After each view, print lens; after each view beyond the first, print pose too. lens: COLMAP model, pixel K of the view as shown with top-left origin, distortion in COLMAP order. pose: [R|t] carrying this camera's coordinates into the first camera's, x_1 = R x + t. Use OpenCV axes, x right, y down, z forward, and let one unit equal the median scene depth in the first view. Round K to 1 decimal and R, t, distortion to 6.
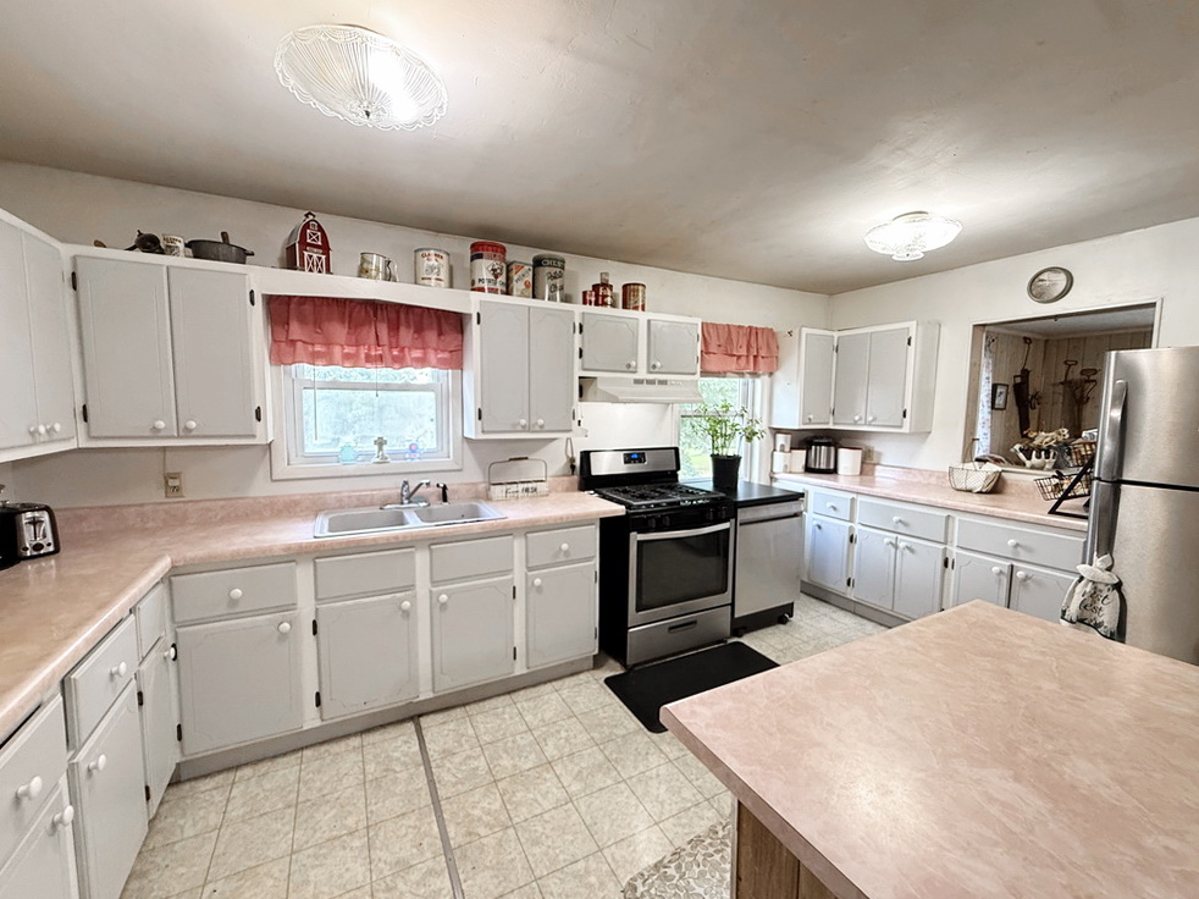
lens RADIAL K [[488.8, 0, 597.1], [0, 488.8, 449.5], [0, 0, 1]] dist [0.001627, -0.000104]
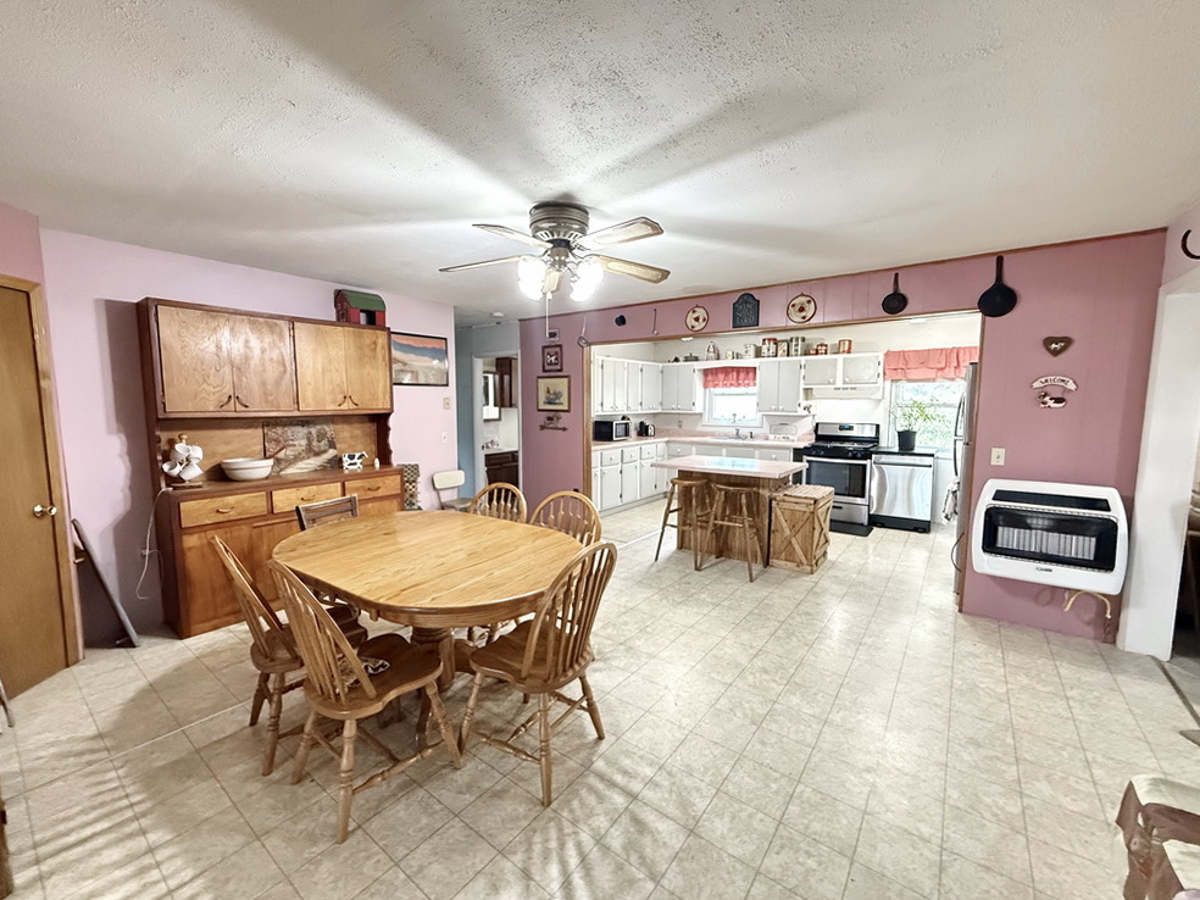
lens RADIAL K [[489.2, 0, 597.6], [0, 489.2, 450.0], [0, 0, 1]] dist [0.001627, -0.000104]
pose [[0.425400, 0.082098, -0.901274, 1.660319], [-0.079940, 0.995393, 0.052940, 0.094897], [0.901468, 0.049527, 0.430003, -0.832541]]
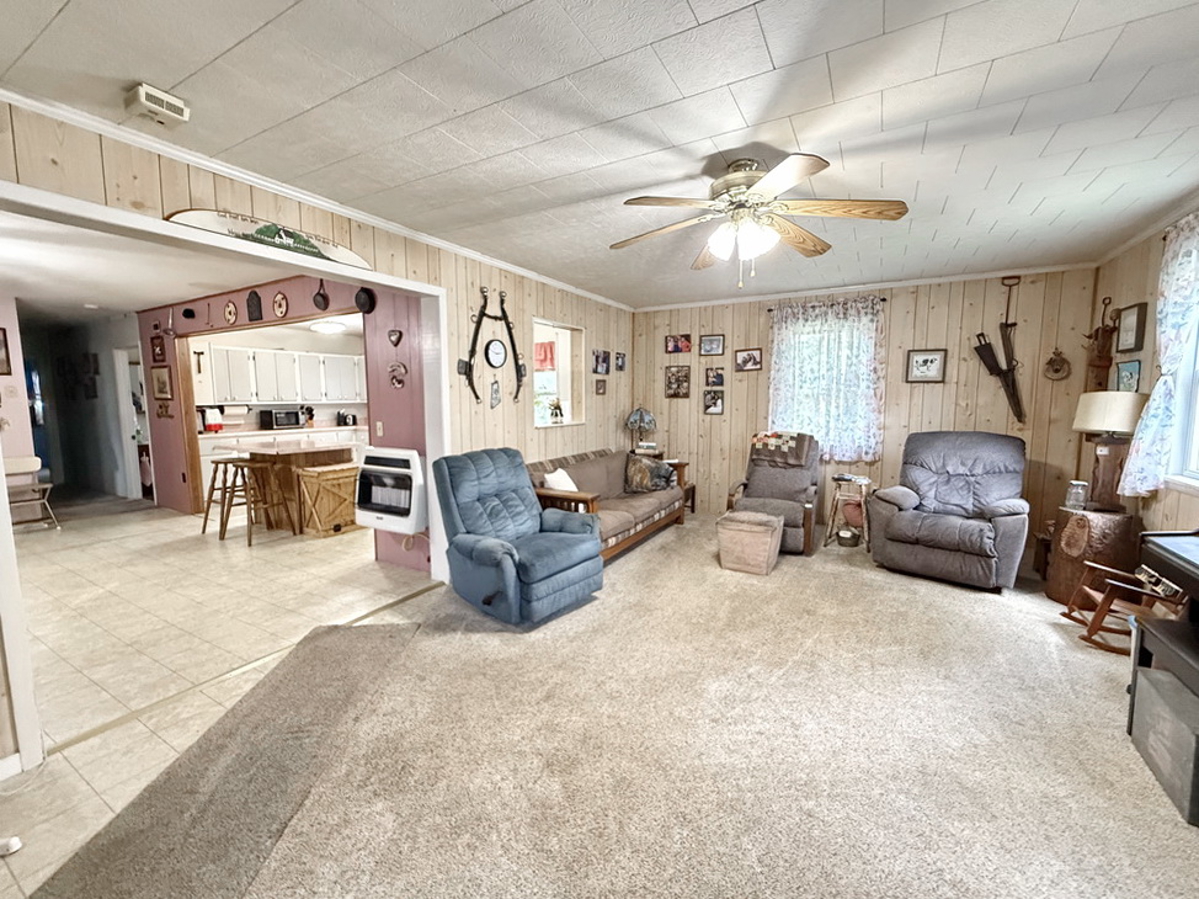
lens RADIAL K [[494.6, 0, 596.3], [0, 494.6, 449.4], [0, 0, 1]] dist [0.001402, 0.000151]
pose [[0.531985, 0.074952, -0.843430, 2.561136], [-0.066273, 0.996705, 0.046773, 0.046671], [0.844156, 0.031014, 0.535199, 0.295127]]
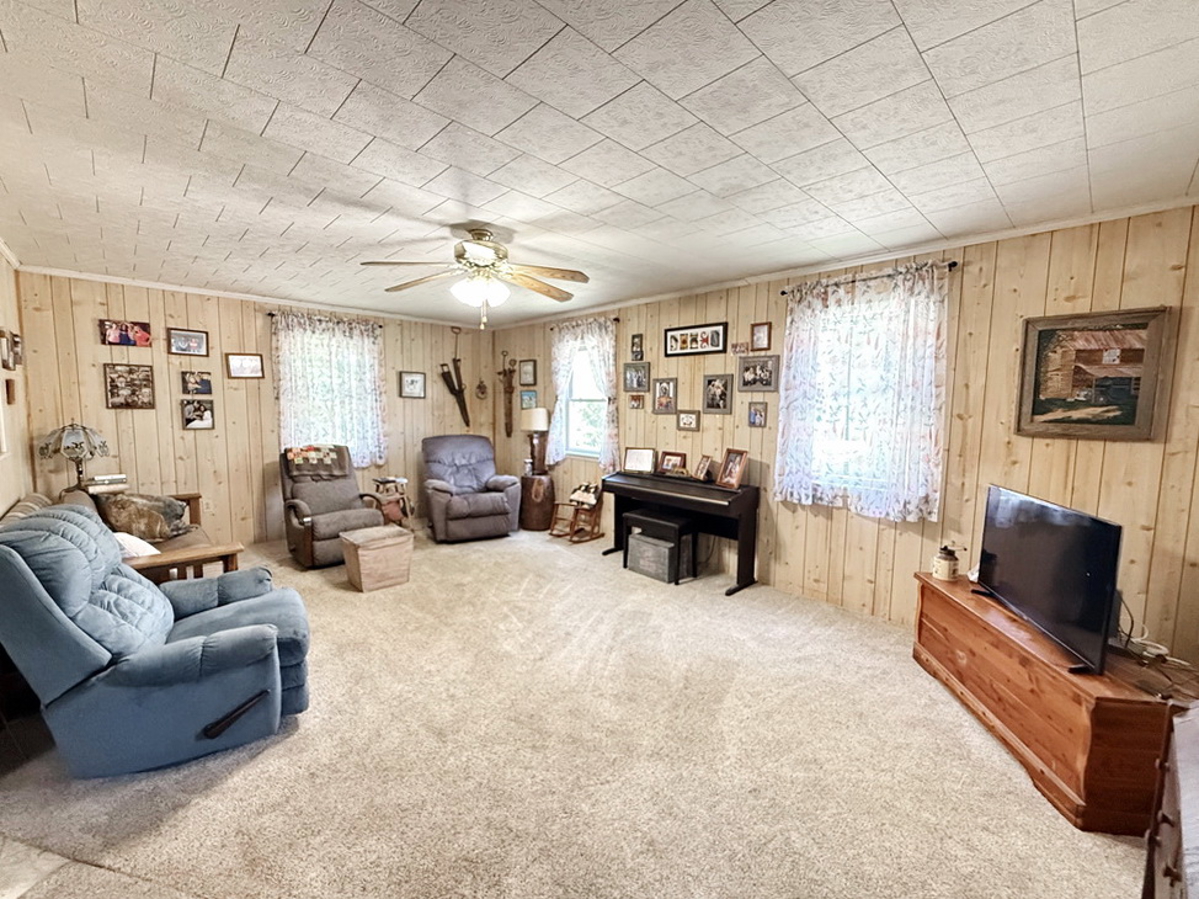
lens RADIAL K [[494.6, 0, 596.3], [0, 494.6, 449.4], [0, 0, 1]] dist [0.001402, 0.000151]
pose [[0.962145, -0.025211, 0.271369, 1.903976], [0.023899, 0.999681, 0.008139, 0.049007], [-0.271487, -0.001345, 0.962441, -0.134877]]
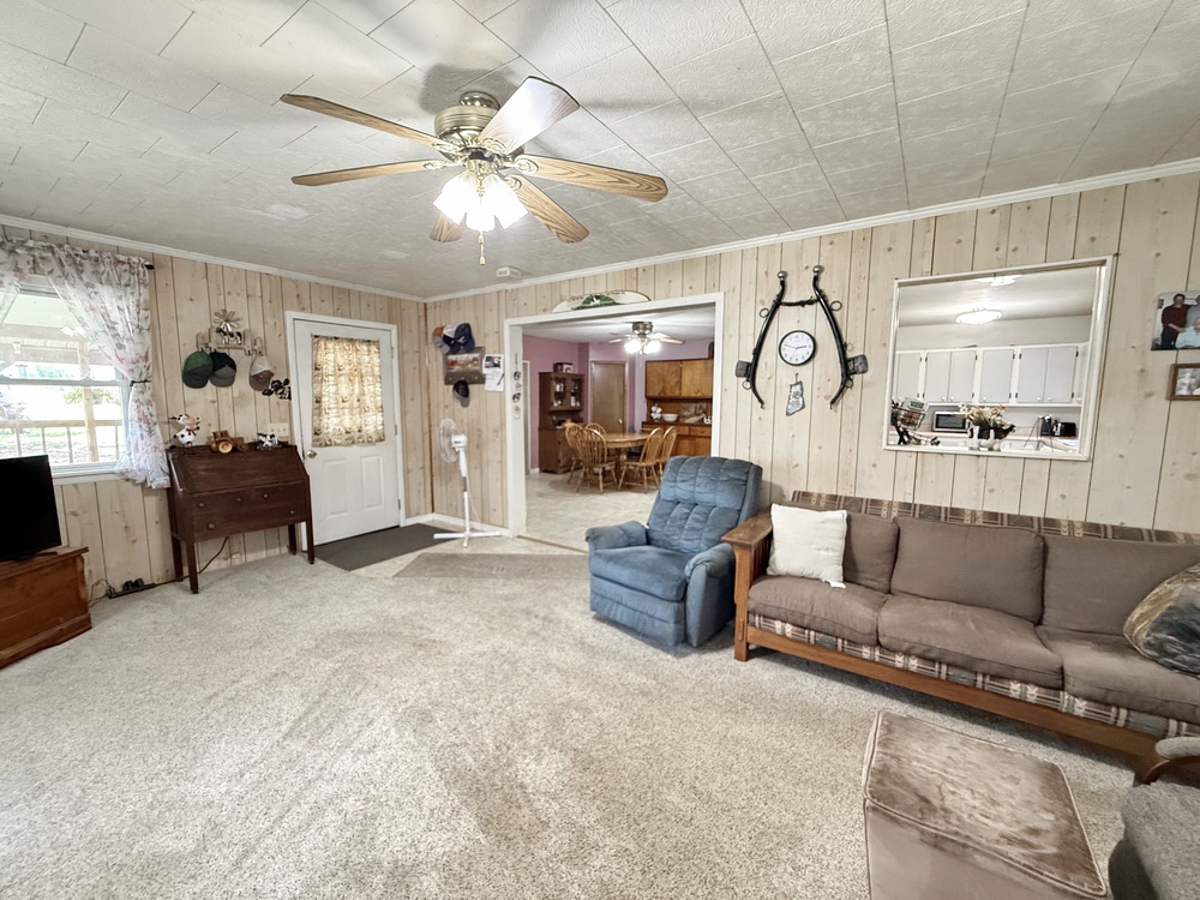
lens RADIAL K [[479.7, 0, 598.2], [0, 479.7, 450.7], [0, 0, 1]] dist [0.000707, 0.000178]
pose [[-0.889216, 0.037117, -0.455980, 2.123535], [-0.055395, 0.980634, 0.187851, -0.090156], [0.454122, 0.192299, -0.869939, 1.593232]]
